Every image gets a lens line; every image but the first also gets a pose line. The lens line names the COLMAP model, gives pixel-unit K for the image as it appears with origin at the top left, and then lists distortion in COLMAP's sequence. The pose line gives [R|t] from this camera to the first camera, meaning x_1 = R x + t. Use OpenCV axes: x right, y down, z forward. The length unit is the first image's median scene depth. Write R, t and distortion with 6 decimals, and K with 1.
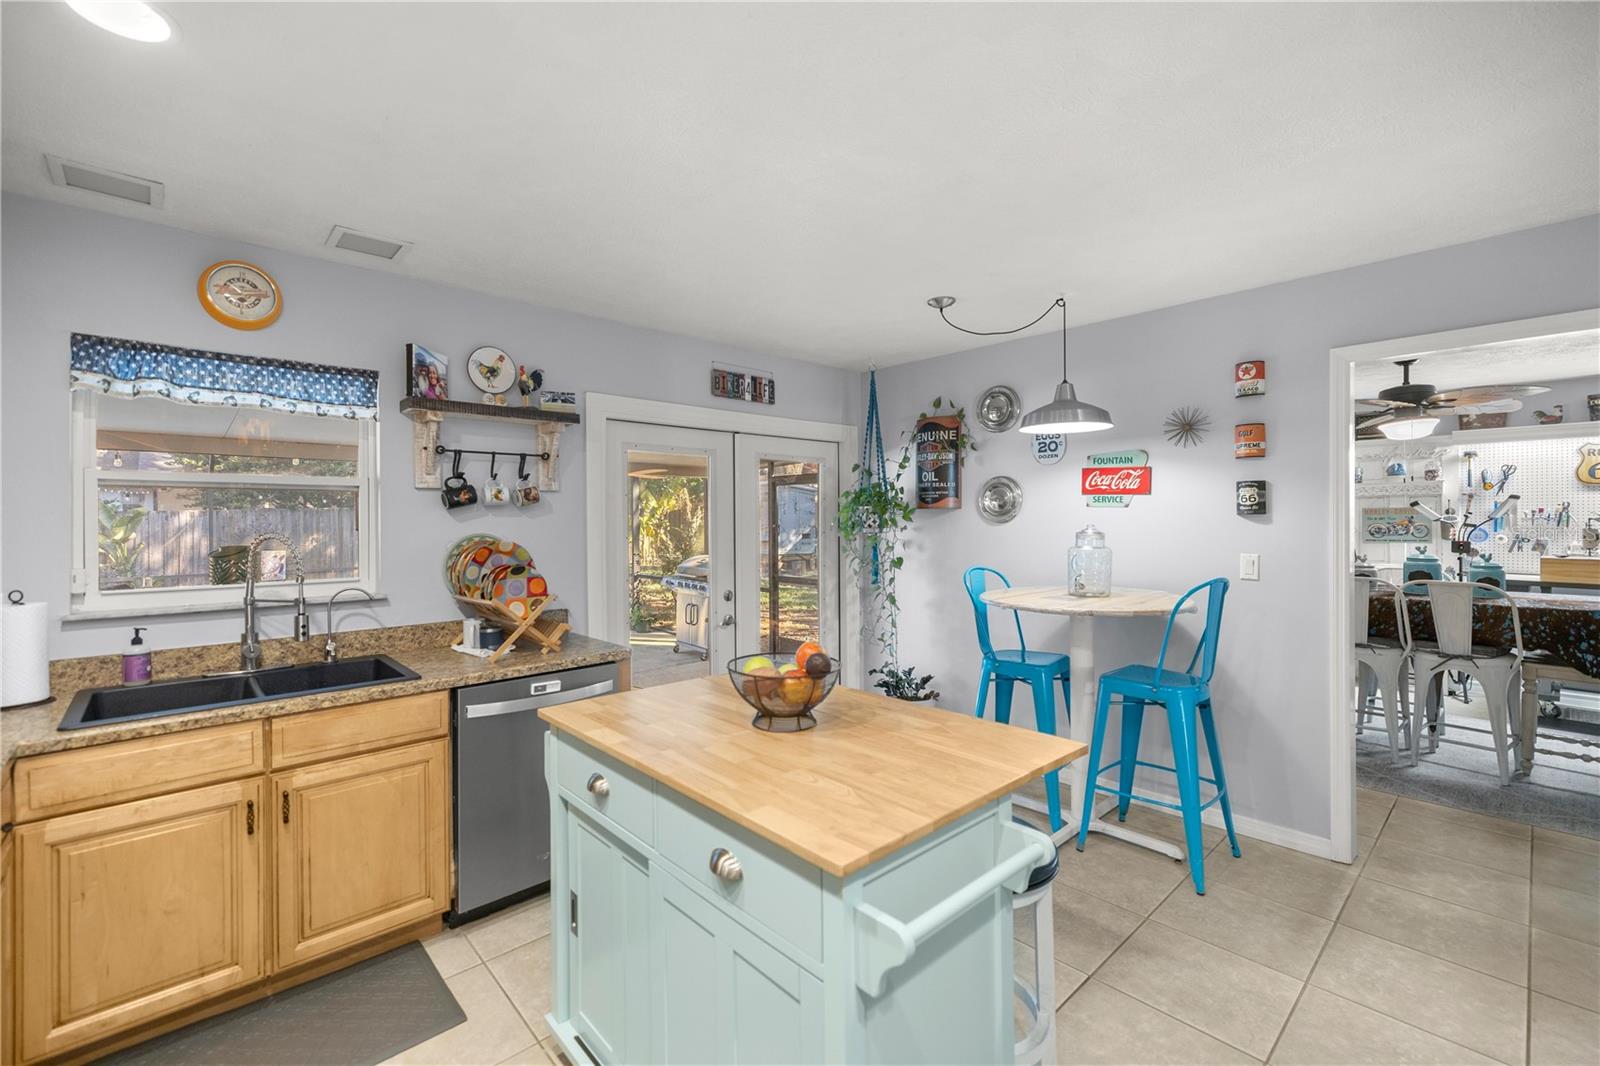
lens RADIAL K [[676.7, 0, 793.7], [0, 676.7, 516.1], [0, 0, 1]] dist [-0.002165, -0.000185]
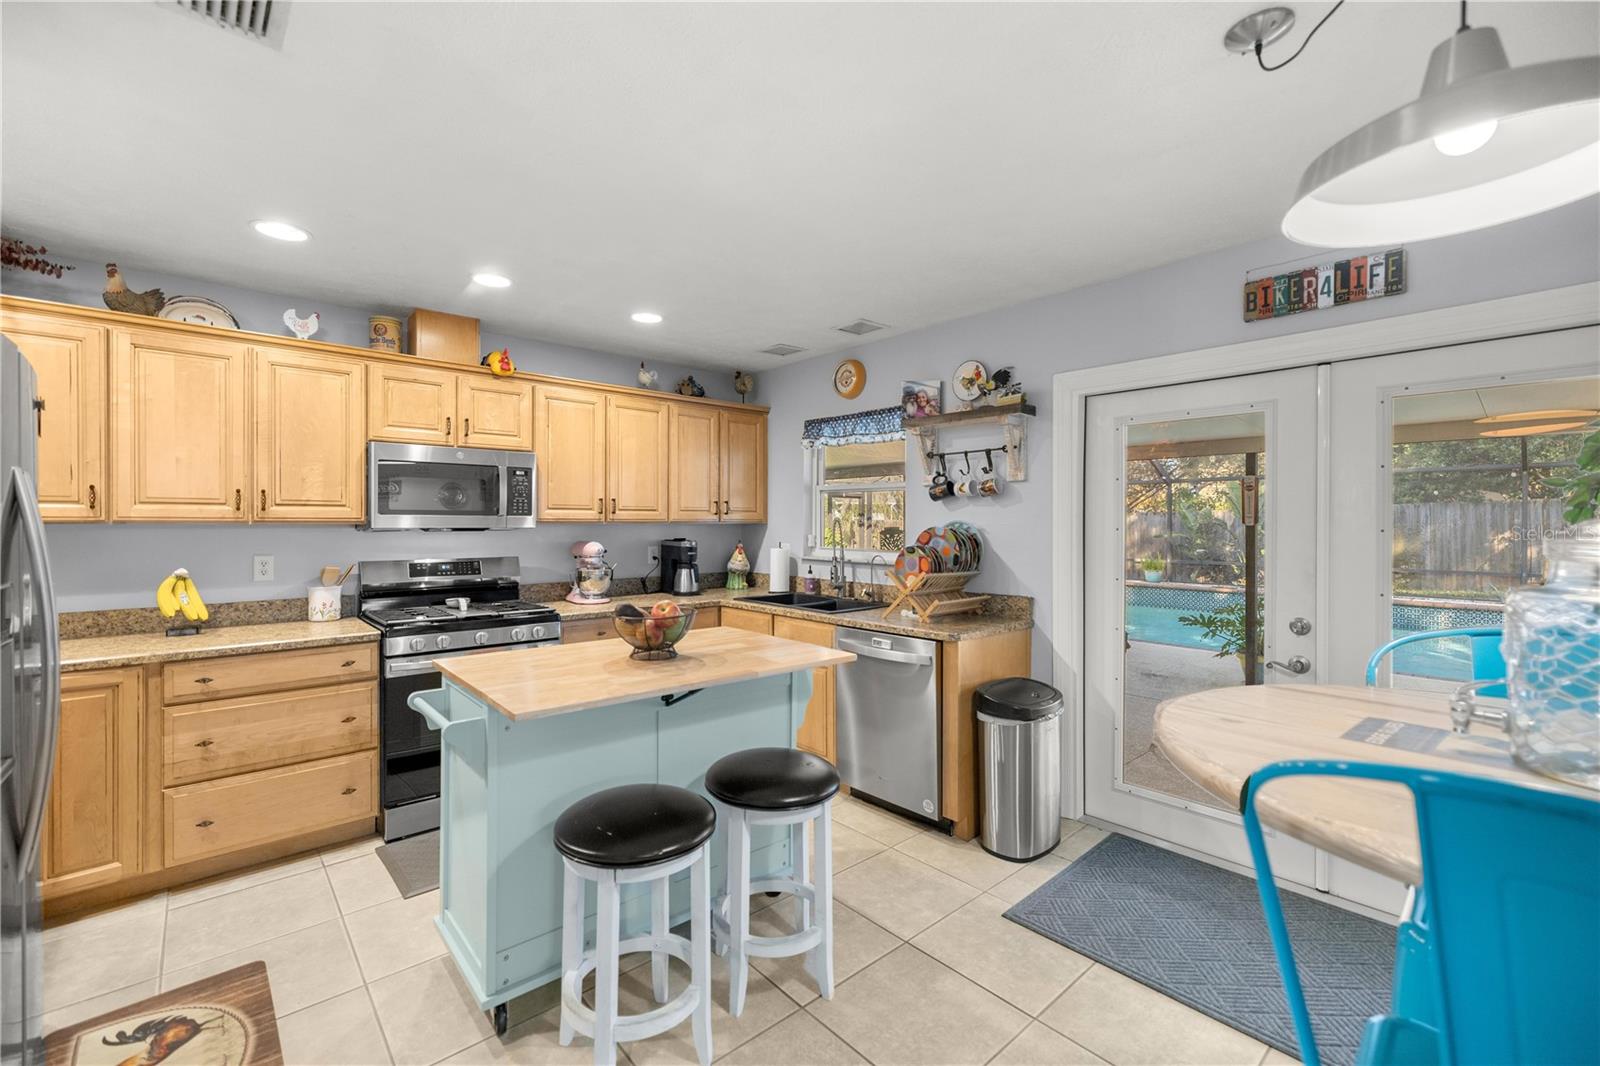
lens RADIAL K [[669.6, 0, 793.6], [0, 669.6, 525.7], [0, 0, 1]] dist [-0.000435, 0.000109]
pose [[-0.017970, 0.014156, -0.999738, 0.720029], [0.004787, 0.999890, 0.014072, 0.016328], [0.999827, -0.004533, -0.018035, 0.719461]]
